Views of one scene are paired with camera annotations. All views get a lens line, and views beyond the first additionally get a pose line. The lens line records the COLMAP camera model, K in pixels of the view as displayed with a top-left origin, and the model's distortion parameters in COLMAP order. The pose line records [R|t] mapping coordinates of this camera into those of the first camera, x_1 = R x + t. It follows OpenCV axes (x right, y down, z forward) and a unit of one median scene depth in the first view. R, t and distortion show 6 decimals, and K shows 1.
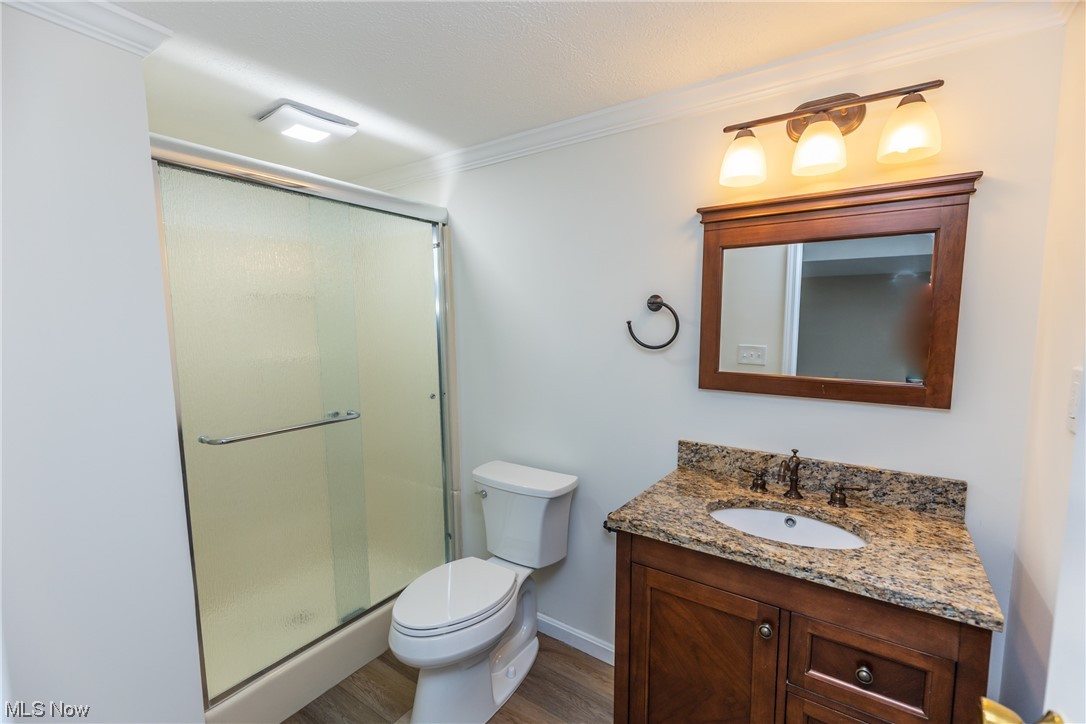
lens RADIAL K [[486.3, 0, 543.1], [0, 486.3, 365.9], [0, 0, 1]] dist [0.007125, -0.001579]
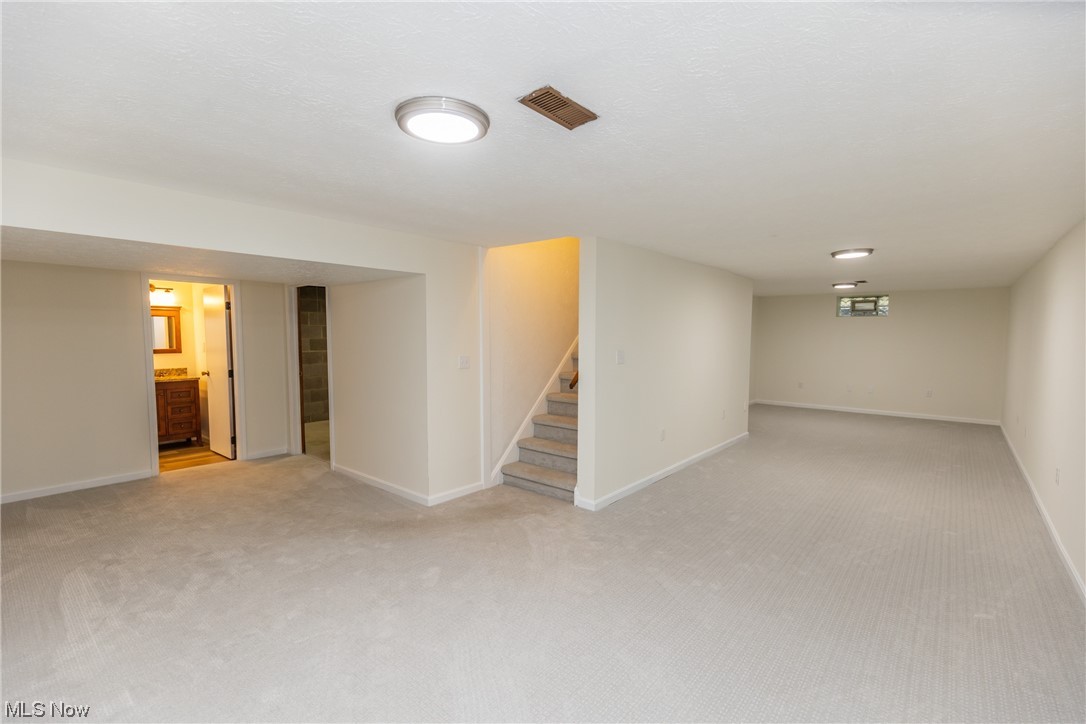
lens RADIAL K [[486.3, 0, 543.4], [0, 486.3, 363.4], [0, 0, 1]] dist [0.007125, -0.001579]
pose [[0.090625, -0.065909, 0.993702, -3.960036], [0.105648, 0.992813, 0.056215, 0.322879], [-0.990265, 0.099888, 0.096937, -3.261811]]
